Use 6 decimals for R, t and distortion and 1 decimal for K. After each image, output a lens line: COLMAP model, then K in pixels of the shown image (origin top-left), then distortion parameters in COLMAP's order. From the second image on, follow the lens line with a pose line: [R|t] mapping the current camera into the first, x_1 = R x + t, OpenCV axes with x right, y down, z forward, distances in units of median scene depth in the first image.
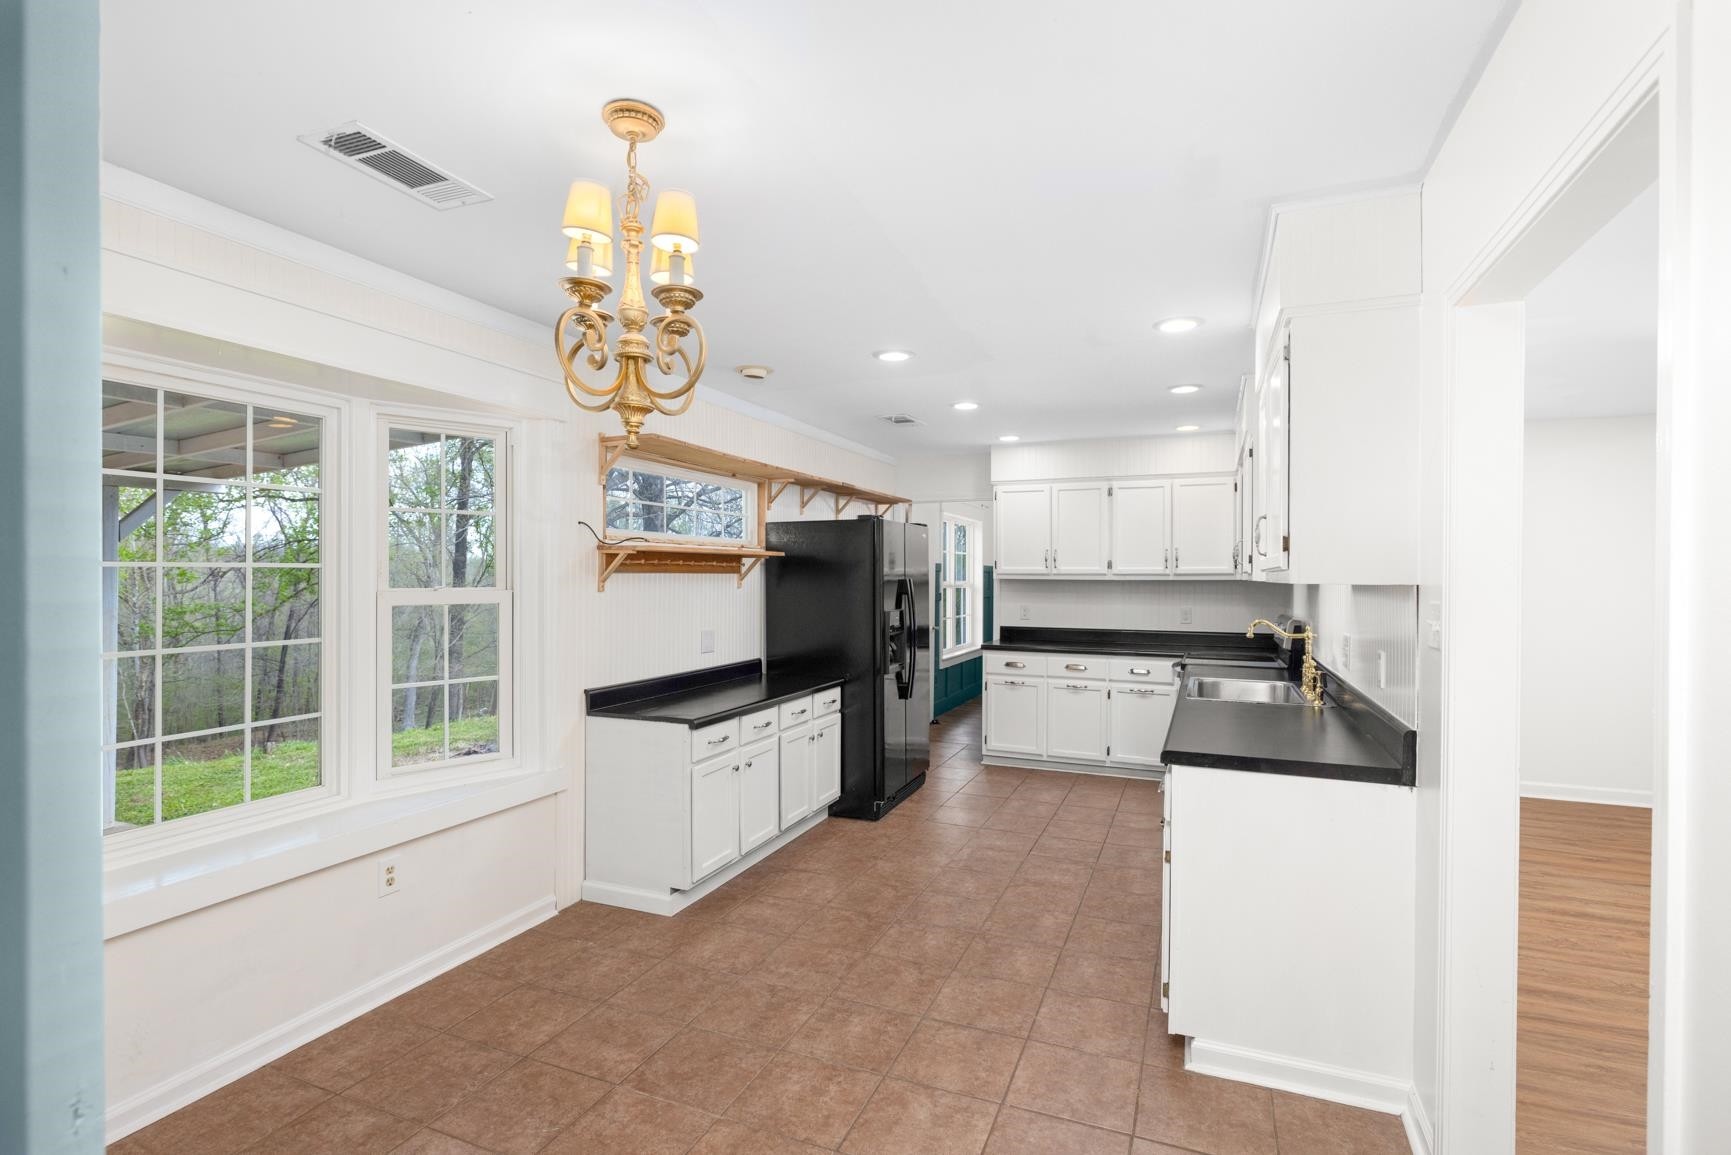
lens RADIAL K [[838.3, 0, 865.5], [0, 838.3, 577.5], [0, 0, 1]] dist [0.000997, 0.000202]
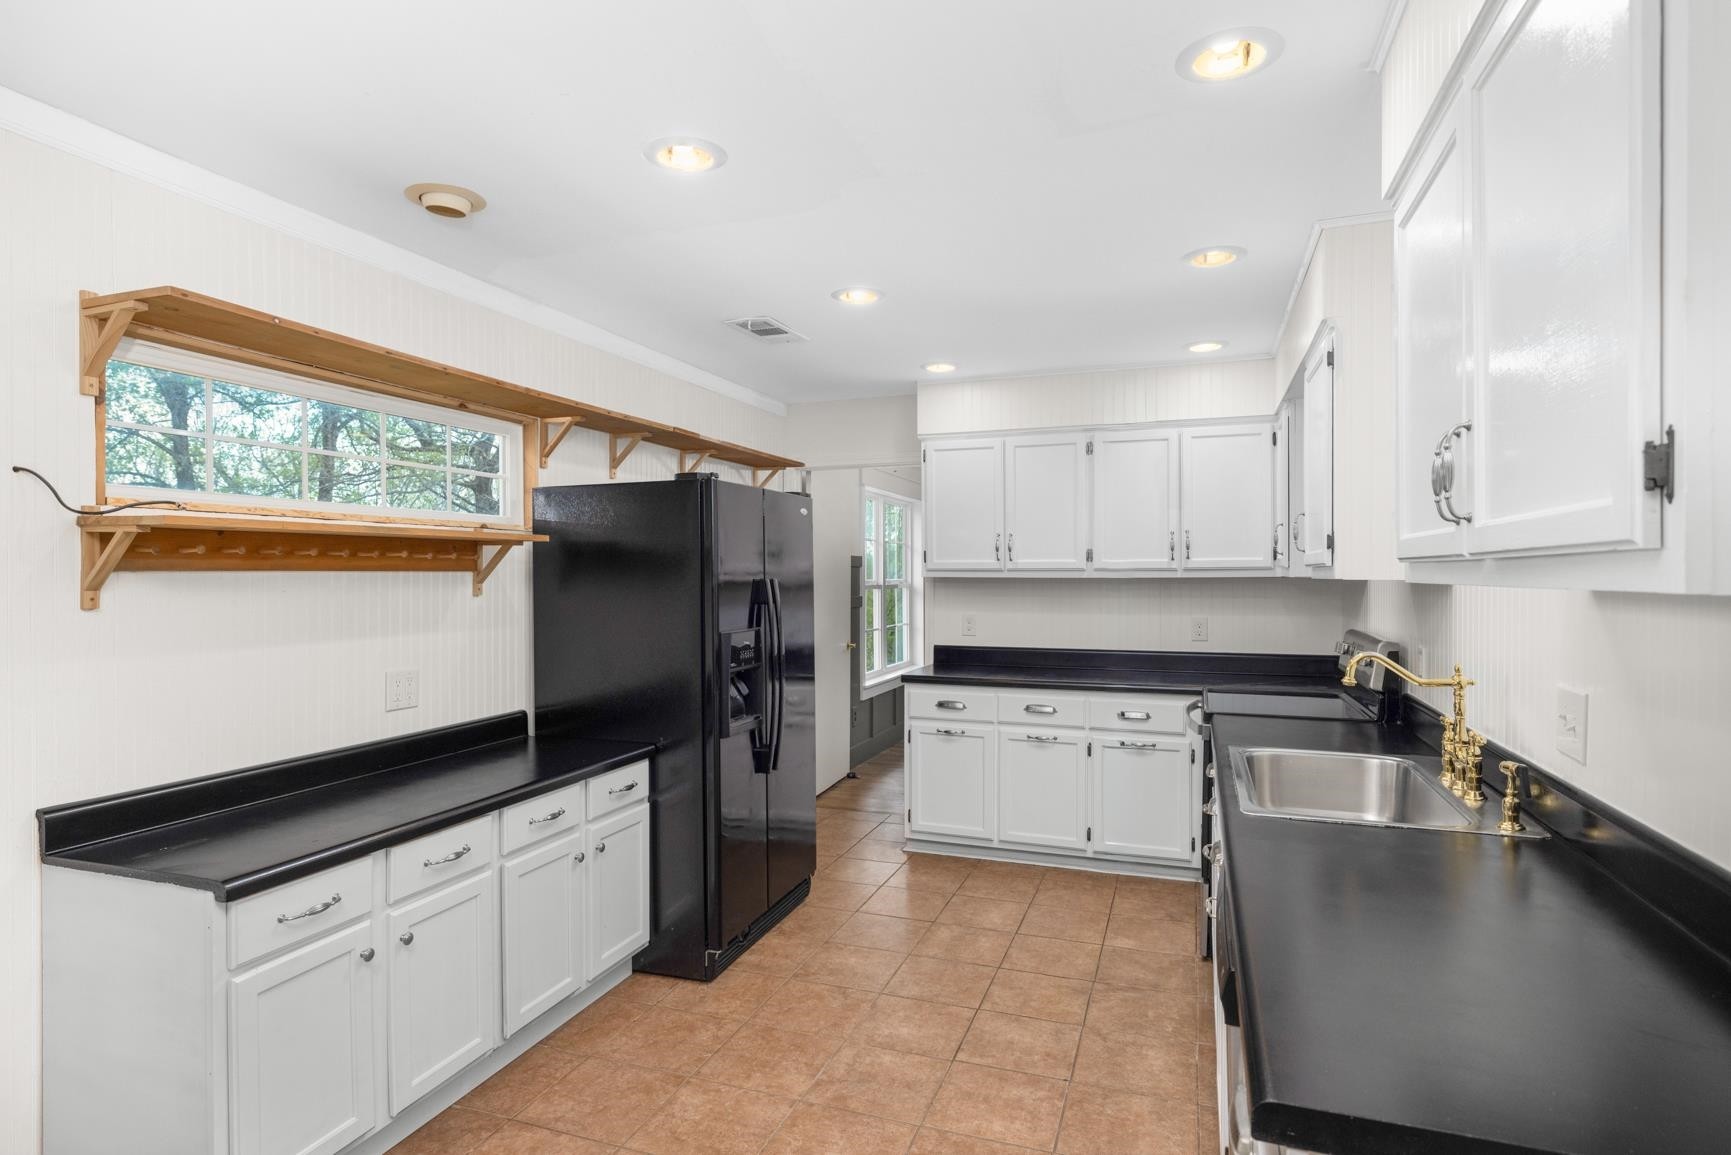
lens RADIAL K [[937.5, 0, 865.5], [0, 937.5, 577.5], [0, 0, 1]] dist [0.002383, 0.000114]
pose [[0.998695, -0.006044, 0.050722, 0.087380], [0.005905, 0.999978, 0.002897, -0.000796], [-0.050738, -0.002593, 0.998709, 0.306398]]
